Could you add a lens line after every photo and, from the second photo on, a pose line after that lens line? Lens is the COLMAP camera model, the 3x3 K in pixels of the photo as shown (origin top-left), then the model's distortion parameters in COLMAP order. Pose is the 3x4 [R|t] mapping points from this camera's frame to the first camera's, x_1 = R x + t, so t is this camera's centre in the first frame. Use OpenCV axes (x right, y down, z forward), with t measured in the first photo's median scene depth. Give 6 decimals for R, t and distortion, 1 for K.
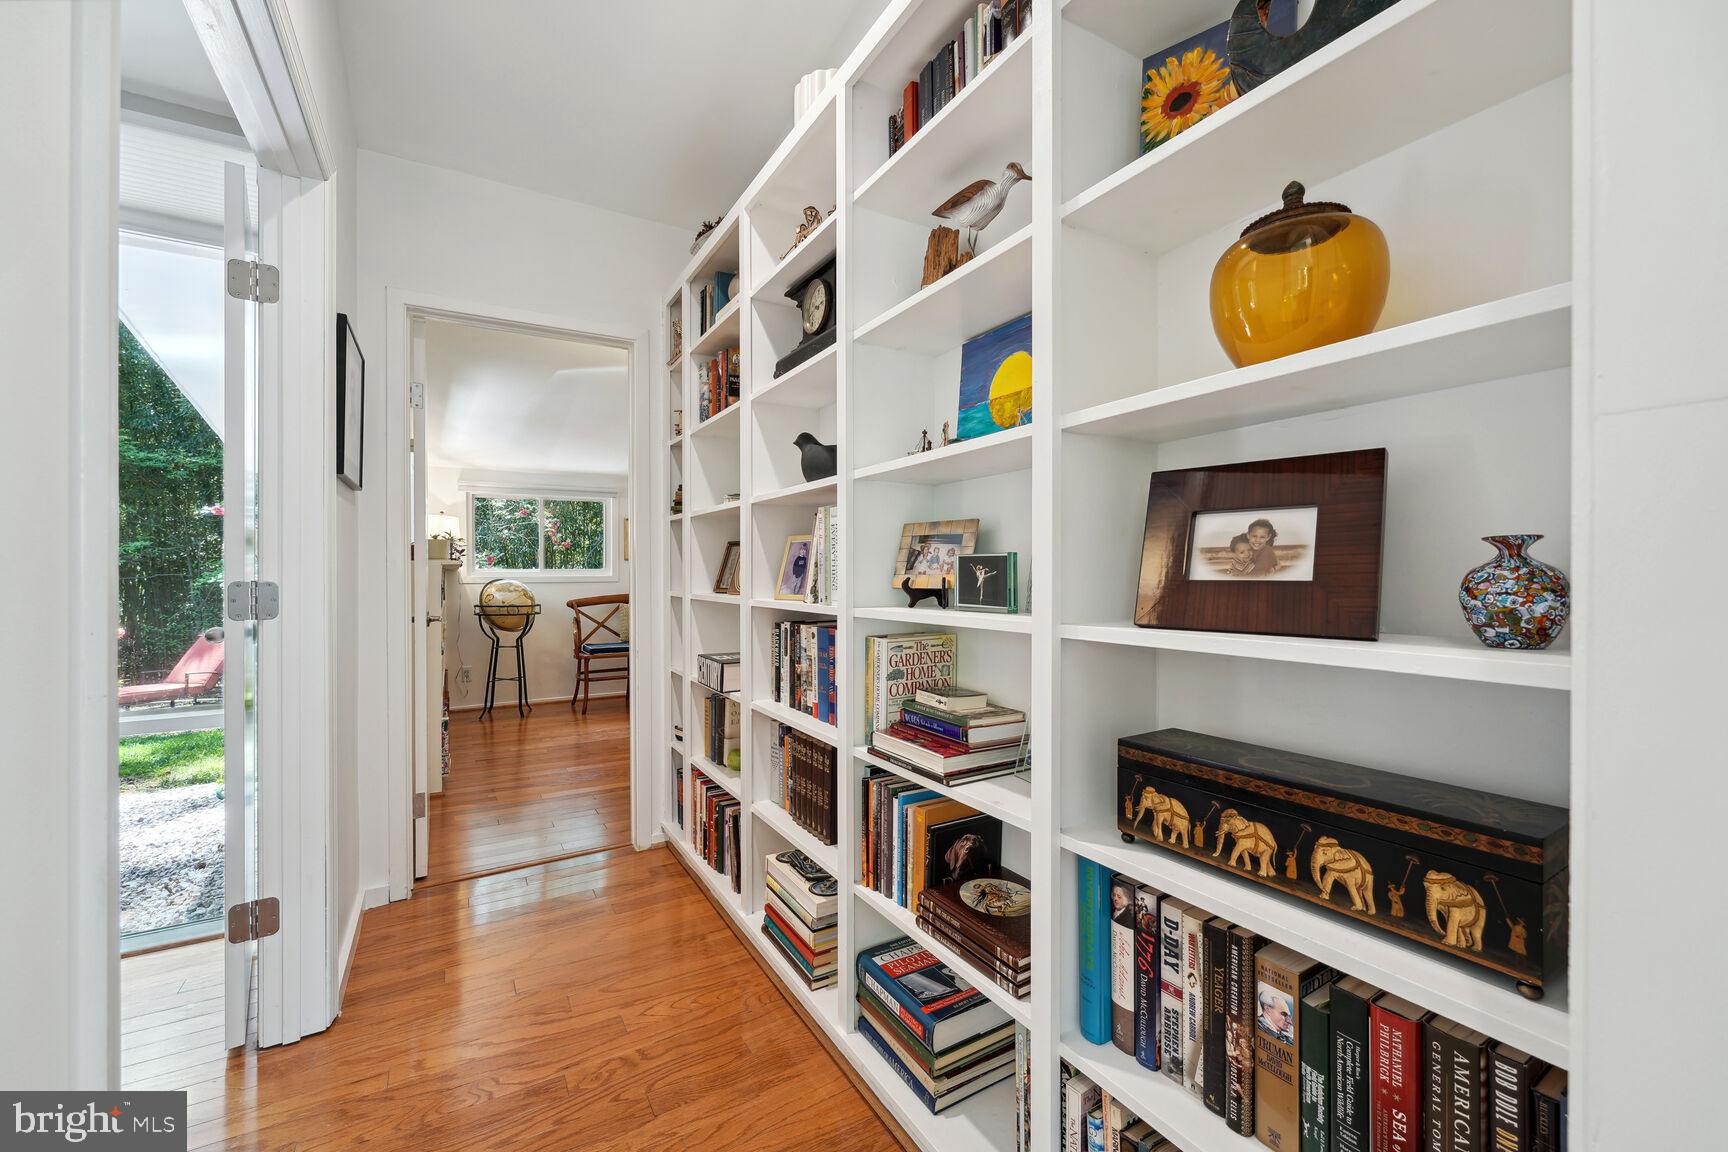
lens RADIAL K [[692.7, 0, 859.6], [0, 692.7, 576.0], [0, 0, 1]] dist [0.002039, 0.000269]
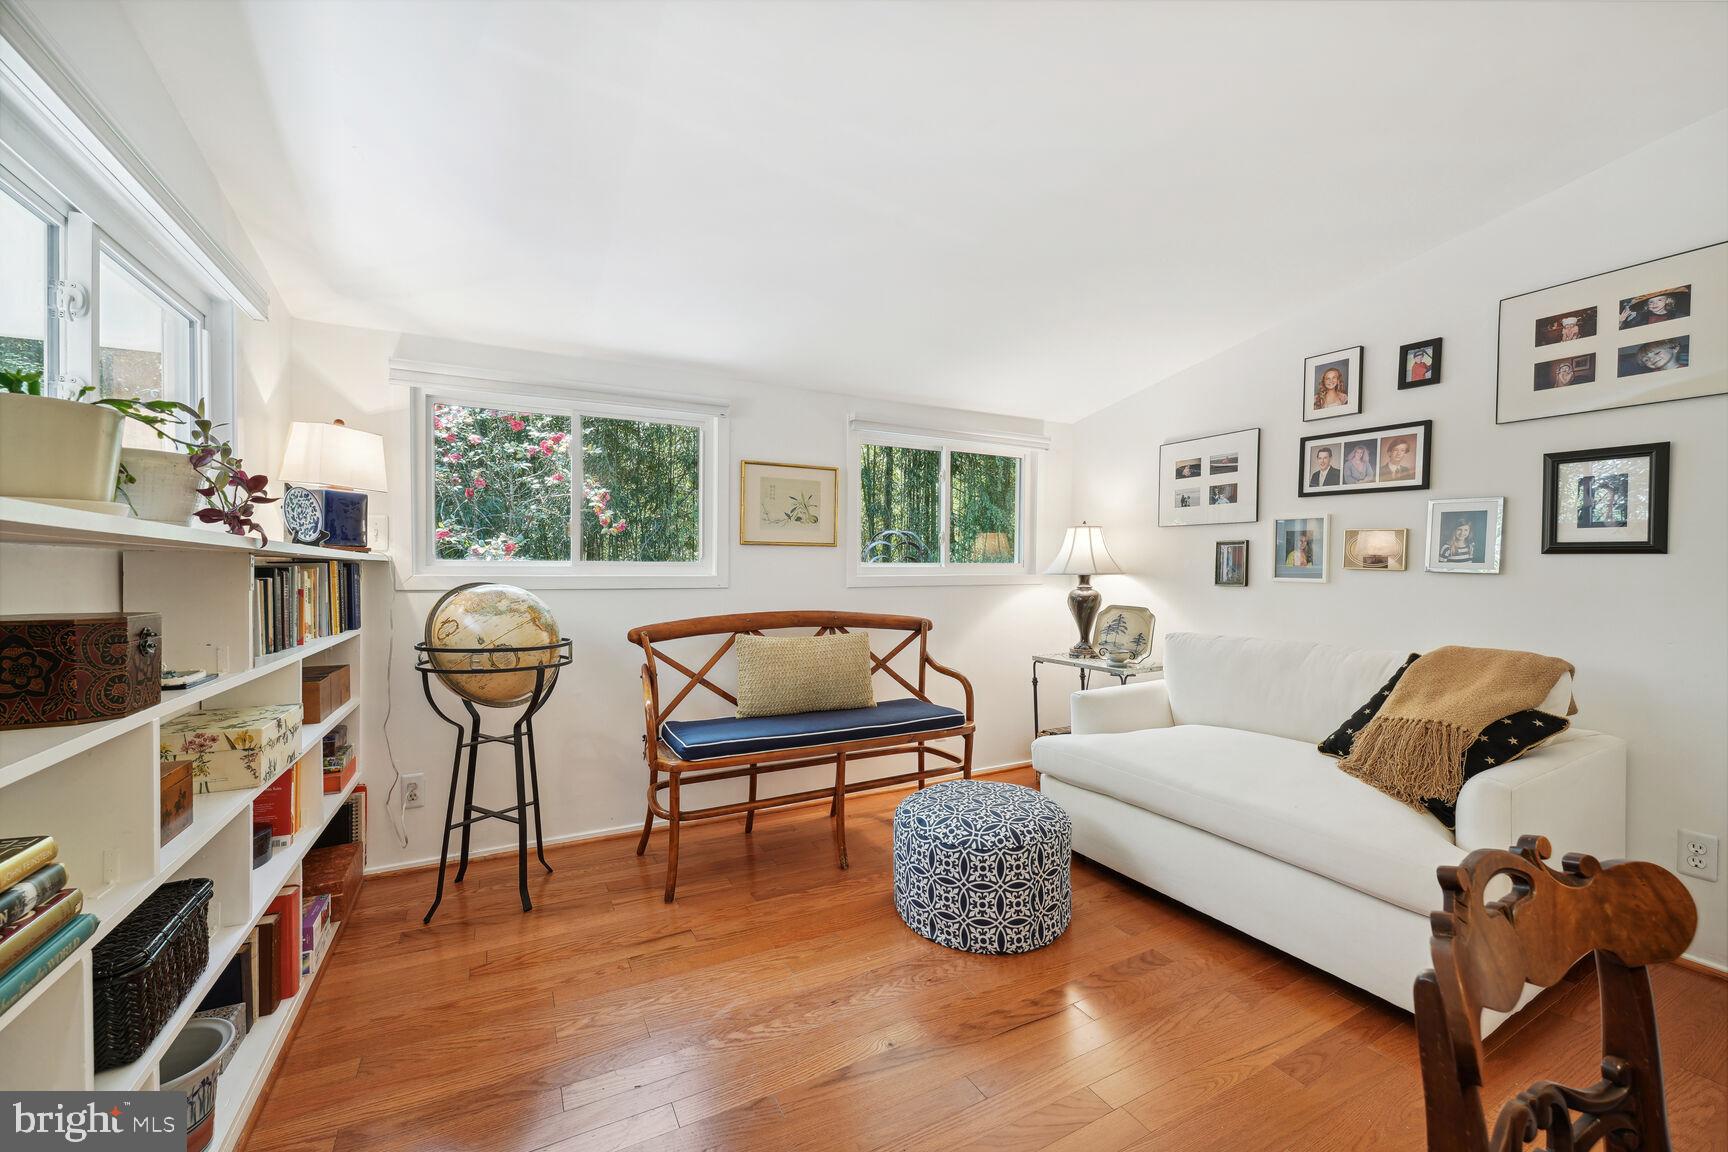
lens RADIAL K [[692.7, 0, 874.3], [0, 692.7, 578.0], [0, 0, 1]] dist [0.002039, 0.000269]
pose [[0.999169, 0.005769, -0.040345, -0.249442], [-0.005449, 0.999953, 0.008031, -0.003888], [0.040389, -0.007805, 0.999154, 0.566215]]
